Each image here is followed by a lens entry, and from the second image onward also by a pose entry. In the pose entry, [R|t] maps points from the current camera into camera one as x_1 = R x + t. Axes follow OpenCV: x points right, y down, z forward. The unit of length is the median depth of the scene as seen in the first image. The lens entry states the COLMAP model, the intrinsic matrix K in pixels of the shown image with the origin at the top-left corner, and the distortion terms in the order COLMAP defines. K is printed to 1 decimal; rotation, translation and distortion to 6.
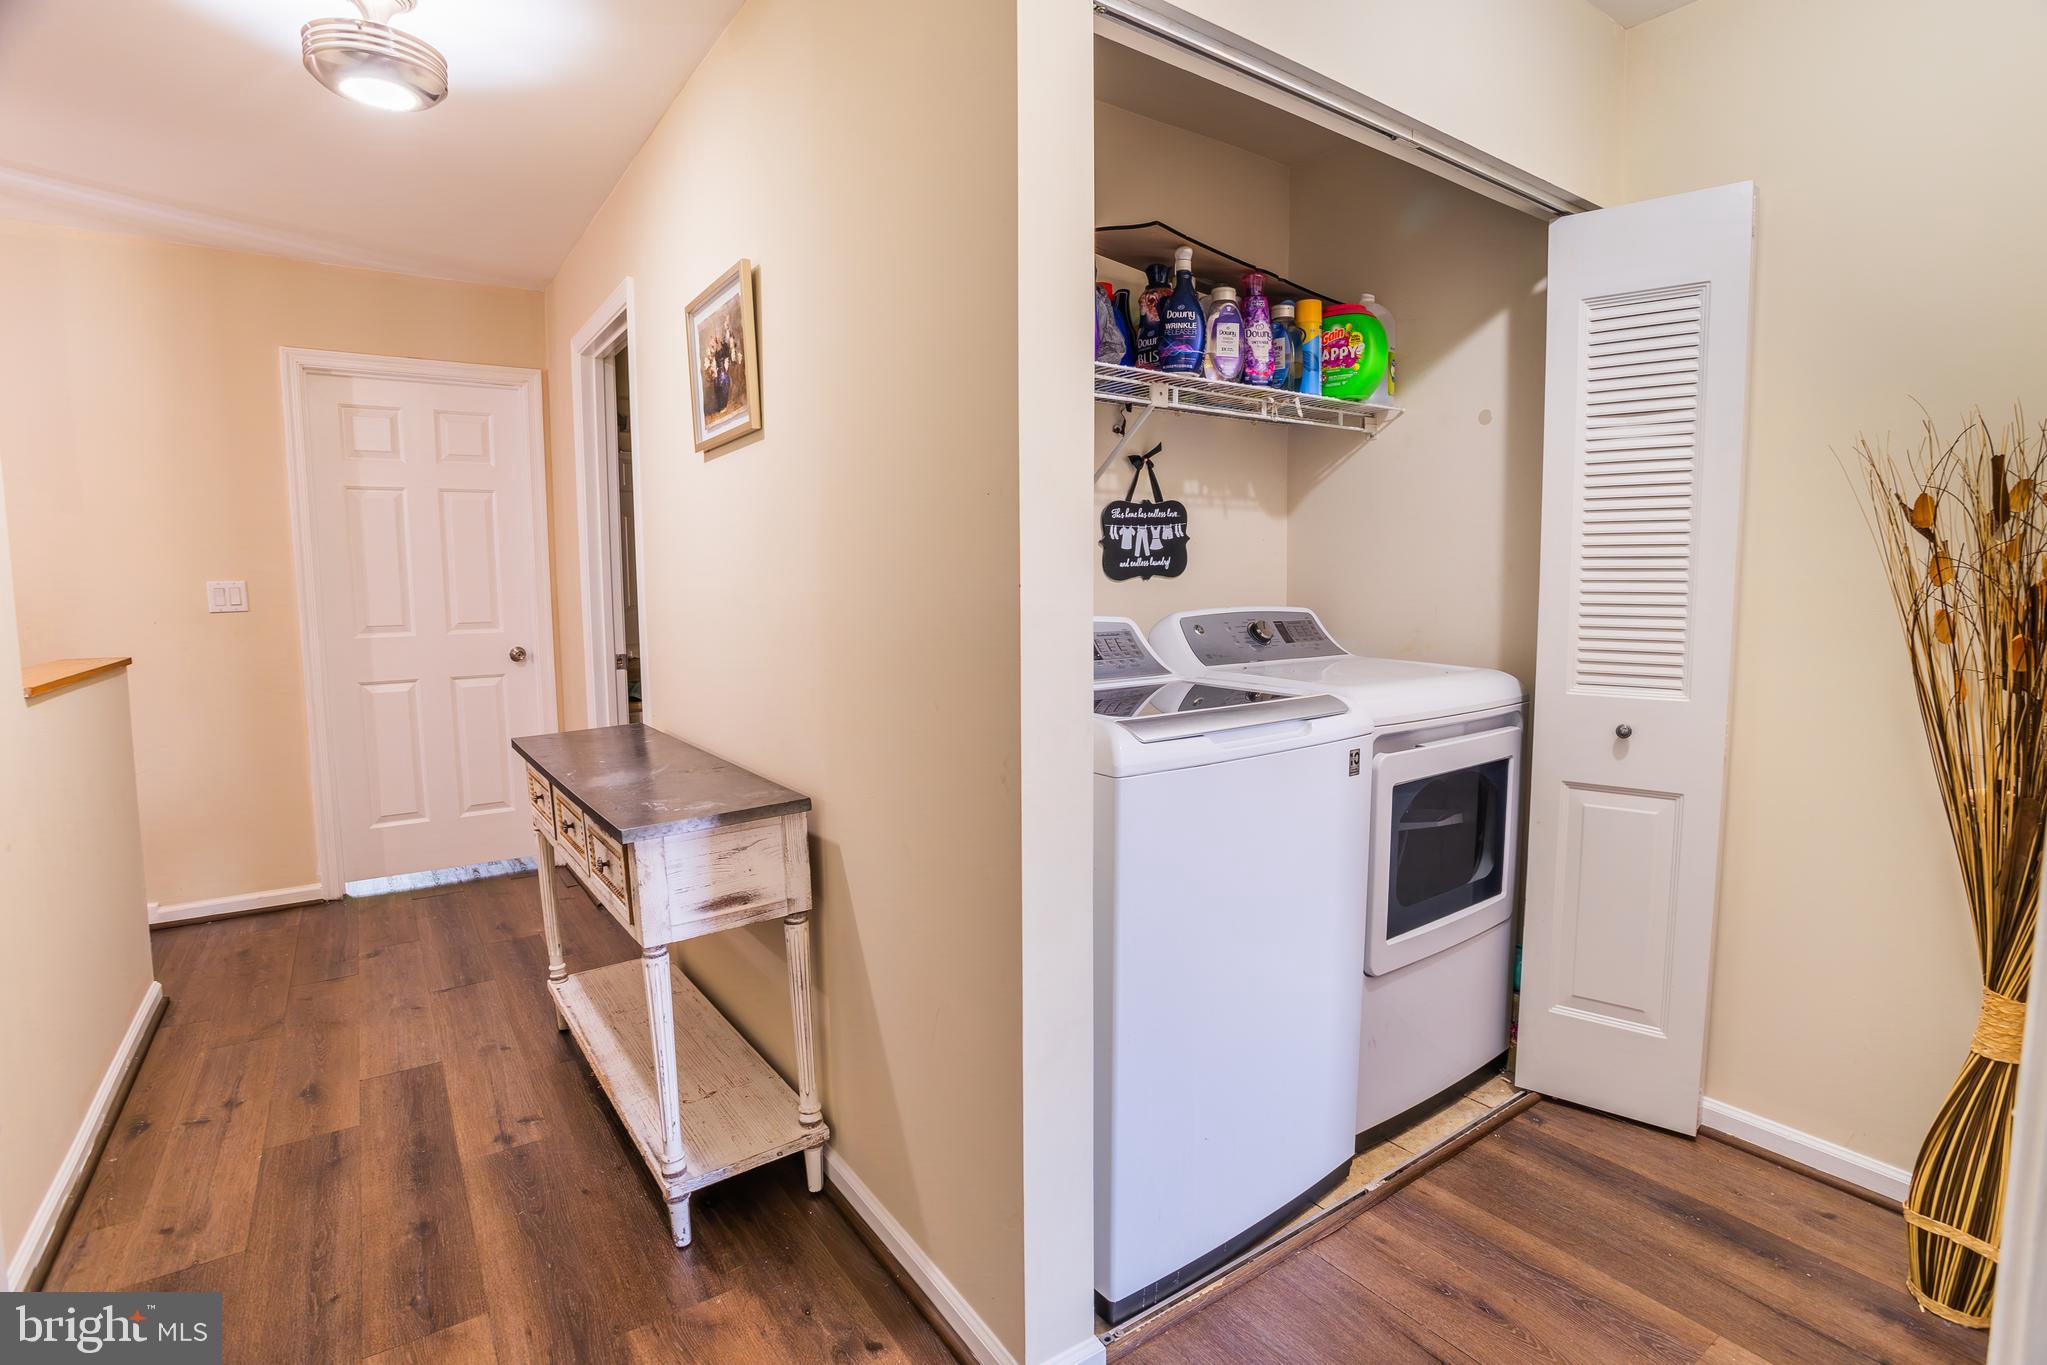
lens RADIAL K [[997.5, 0, 1024.0], [0, 997.5, 696.0], [0, 0, 1]] dist [-0.068169, 0.026878]
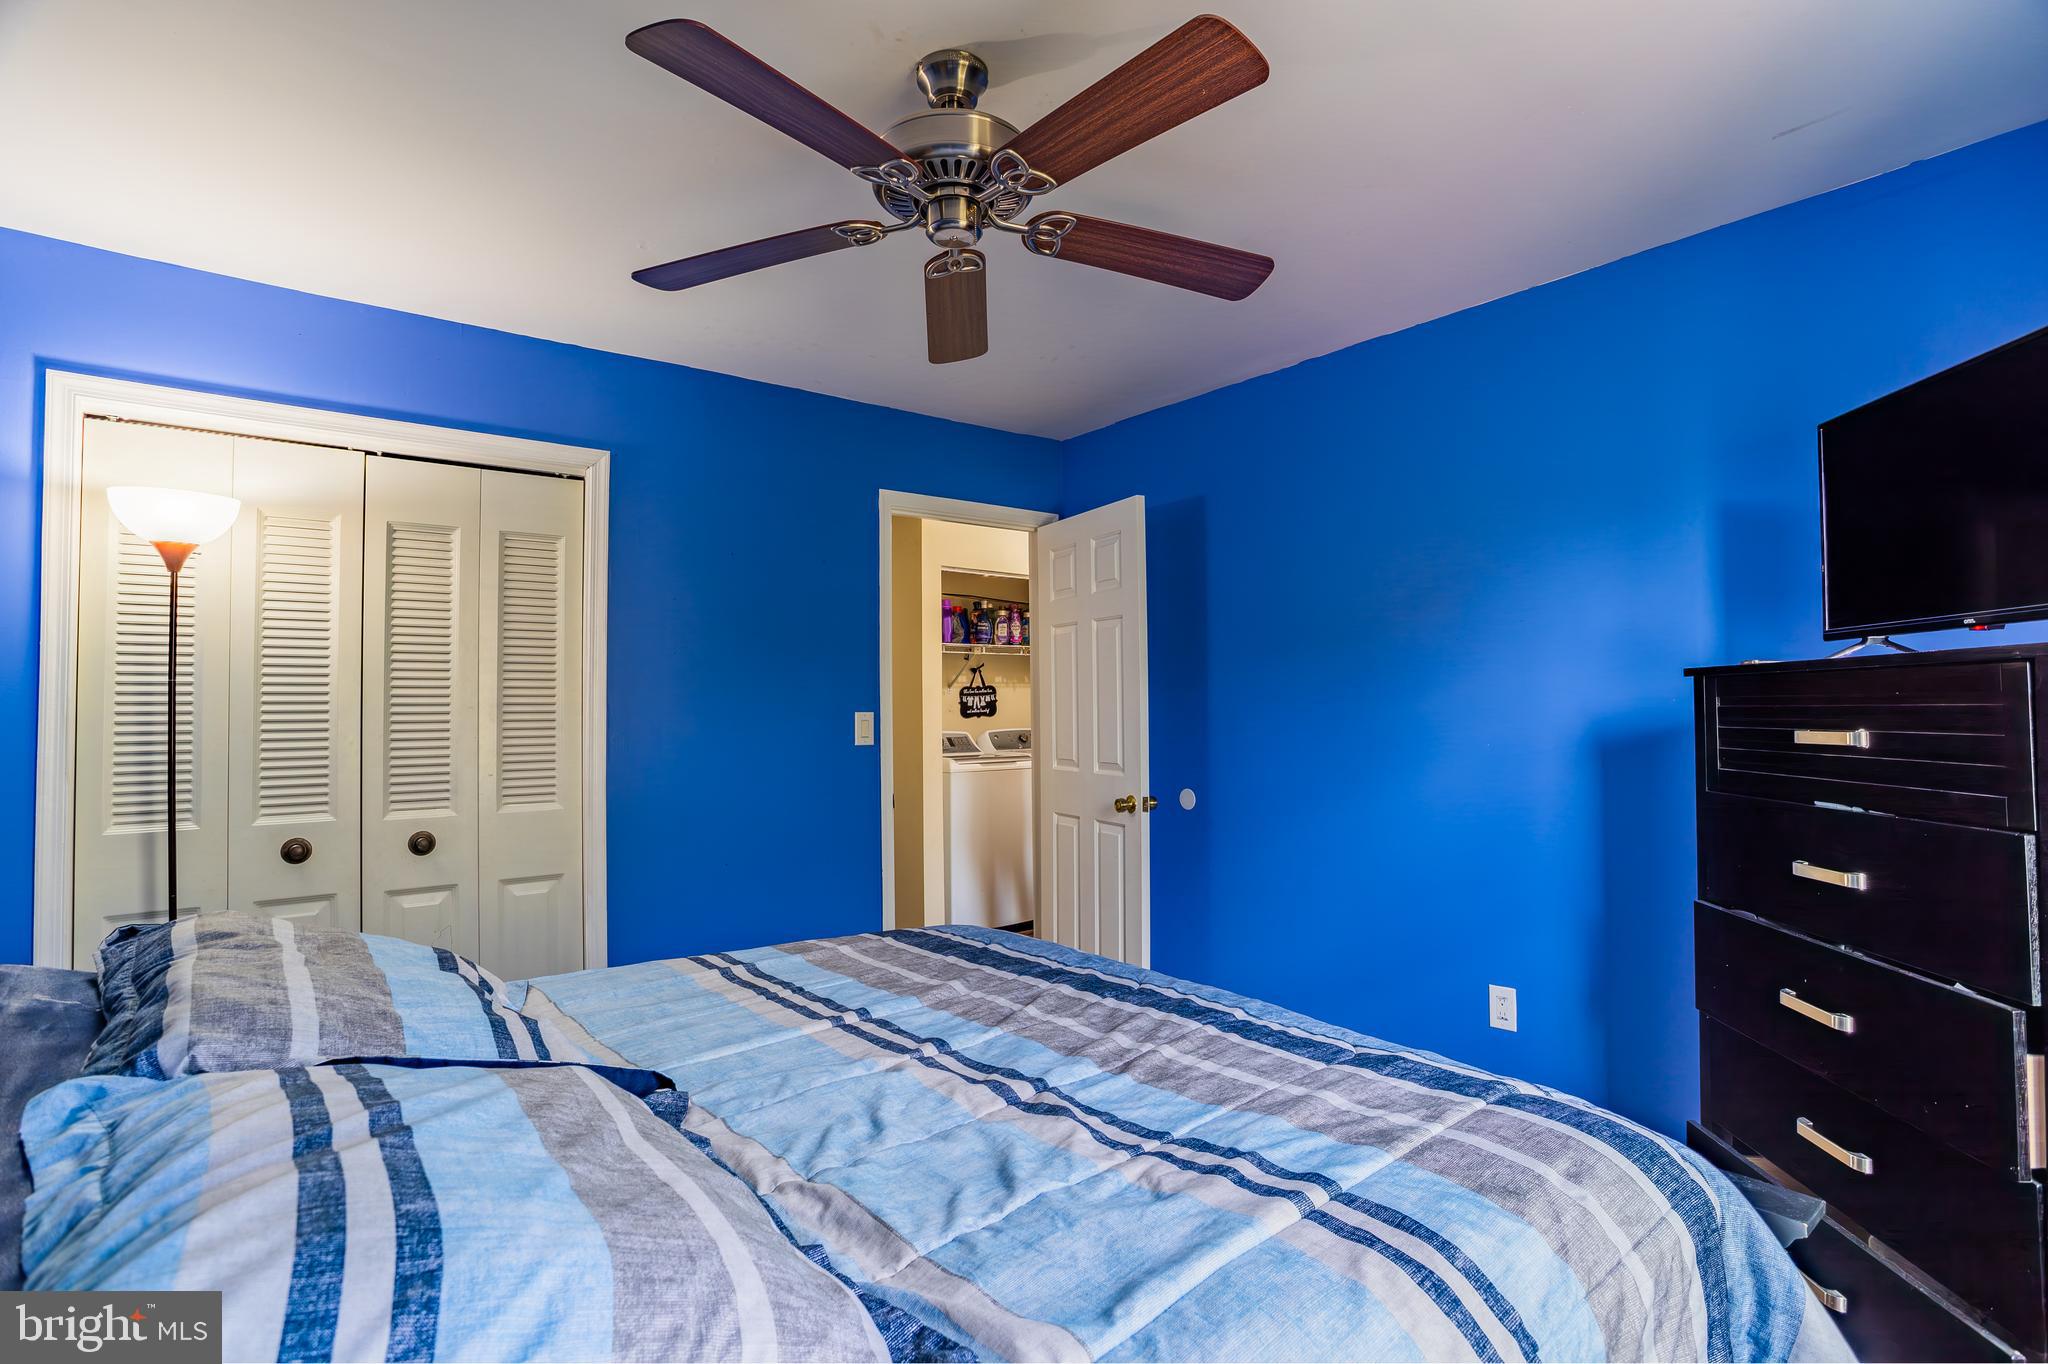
lens RADIAL K [[998.0, 0, 1023.2], [0, 998.0, 694.0], [0, 0, 1]] dist [-0.068169, 0.026878]
pose [[0.997210, -0.004425, 0.074510, 0.051688], [0.014848, 0.990051, -0.139927, 0.185145], [-0.073149, 0.140643, 0.987354, -1.561249]]
